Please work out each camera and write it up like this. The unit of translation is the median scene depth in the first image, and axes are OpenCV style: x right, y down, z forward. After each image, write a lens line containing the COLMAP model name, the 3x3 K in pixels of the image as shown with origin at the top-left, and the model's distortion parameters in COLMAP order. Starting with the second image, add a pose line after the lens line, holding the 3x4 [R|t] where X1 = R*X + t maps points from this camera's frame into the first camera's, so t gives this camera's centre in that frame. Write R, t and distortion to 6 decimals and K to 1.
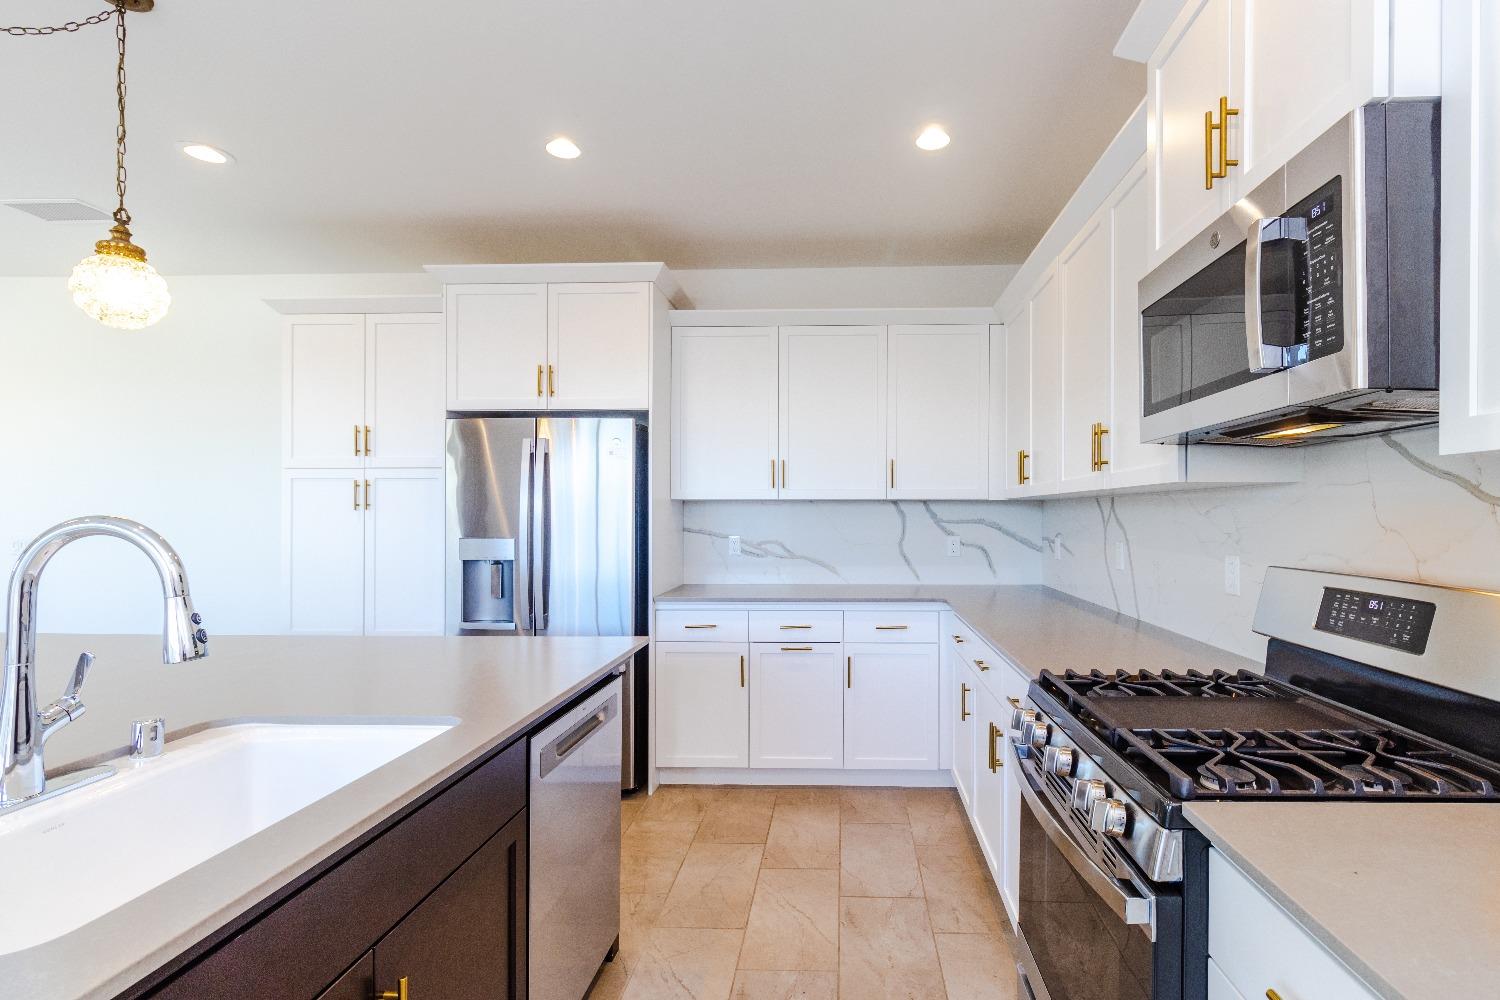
lens RADIAL K [[718.2, 0, 818.5], [0, 718.2, 516.3], [0, 0, 1]] dist [-0.000702, -0.000508]
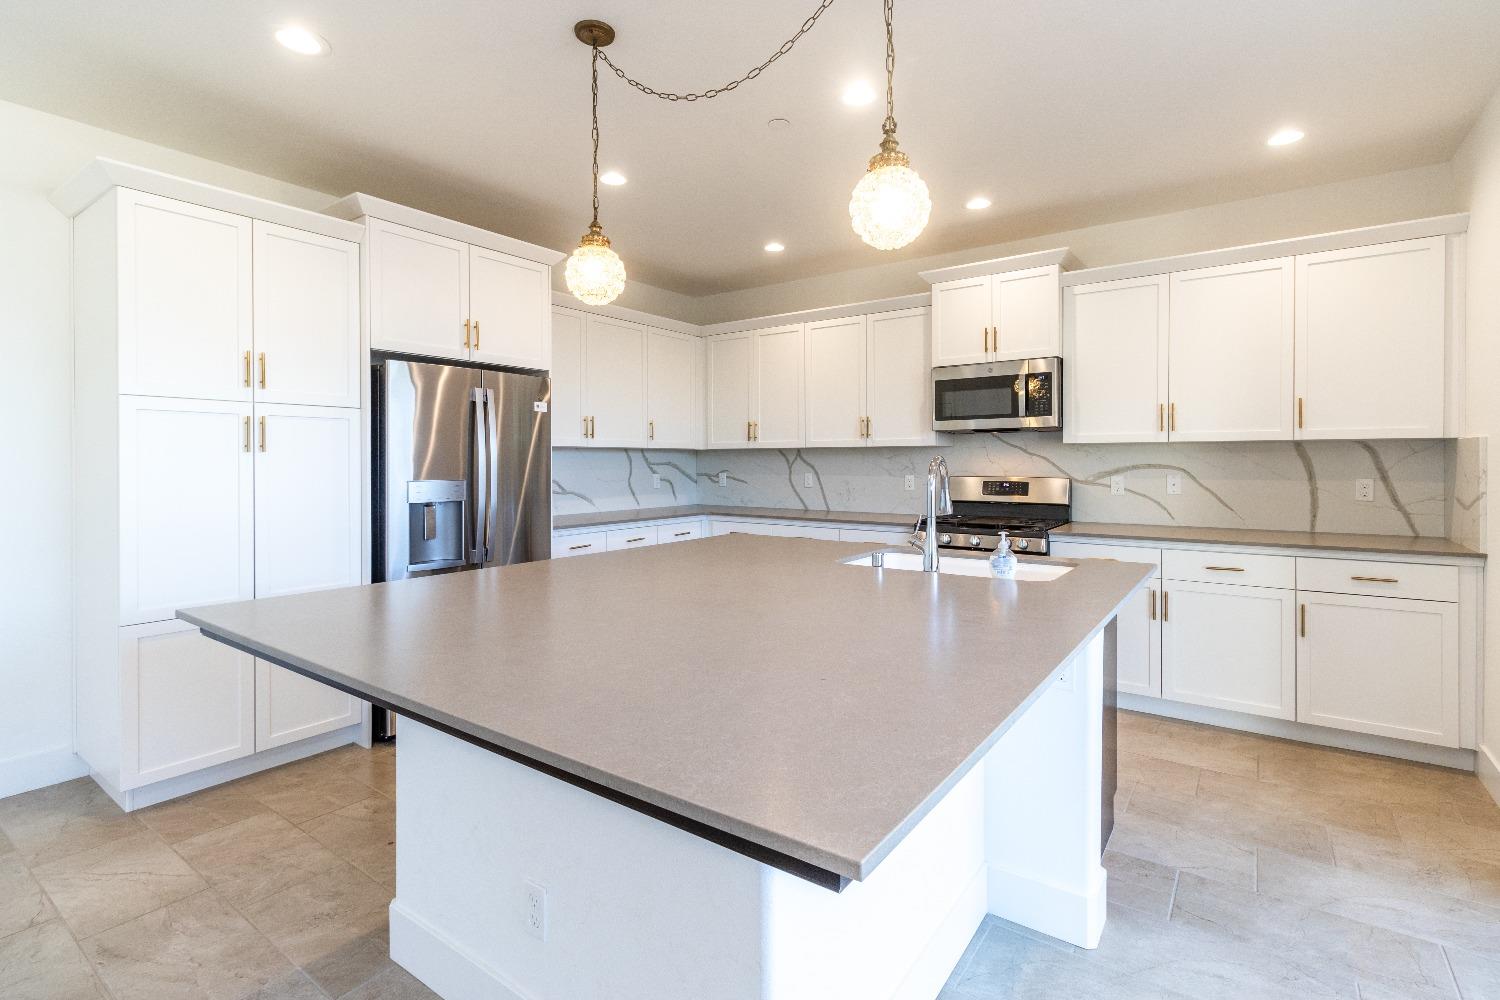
lens RADIAL K [[709.4, 0, 744.1], [0, 709.4, 465.8], [0, 0, 1]] dist [-0.001580, 0.000119]
pose [[0.562162, -0.006160, 0.827004, -1.045580], [0.004055, 0.999981, 0.004692, 0.006257], [-0.827017, 0.000716, 0.562177, 0.057911]]
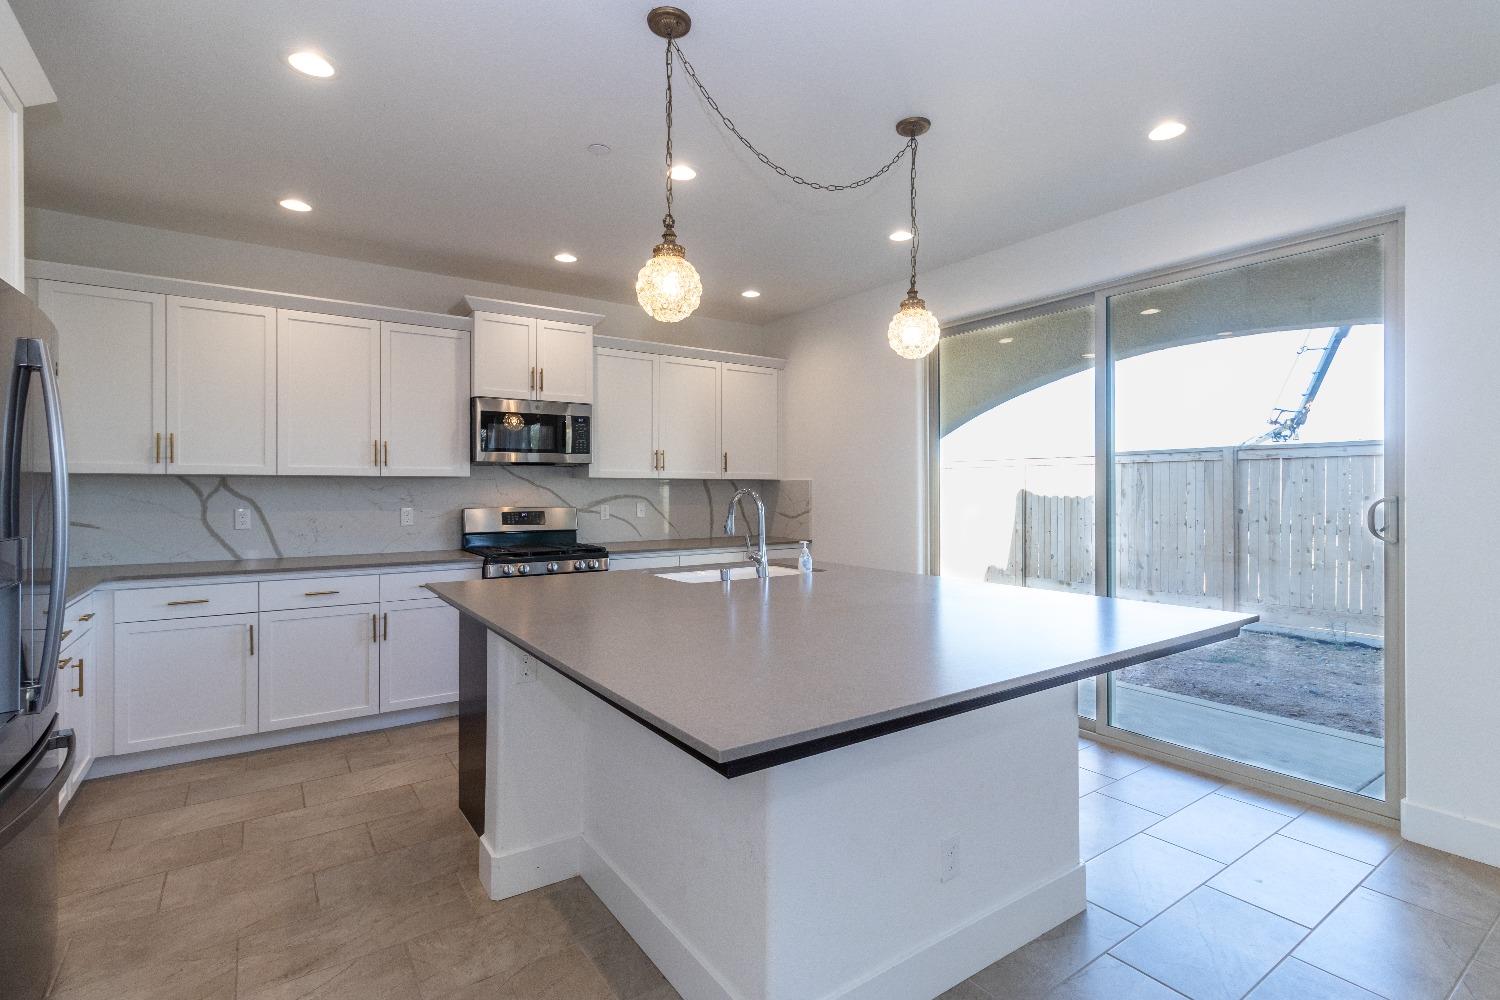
lens RADIAL K [[699.6, 0, 765.0], [0, 699.6, 488.0], [0, 0, 1]] dist [-0.000701, -0.000100]
pose [[-0.608037, 0.004954, 0.793893, -1.075648], [0.004718, 0.999985, -0.002627, 0.002543], [-0.793895, 0.002149, -0.608052, 0.854367]]
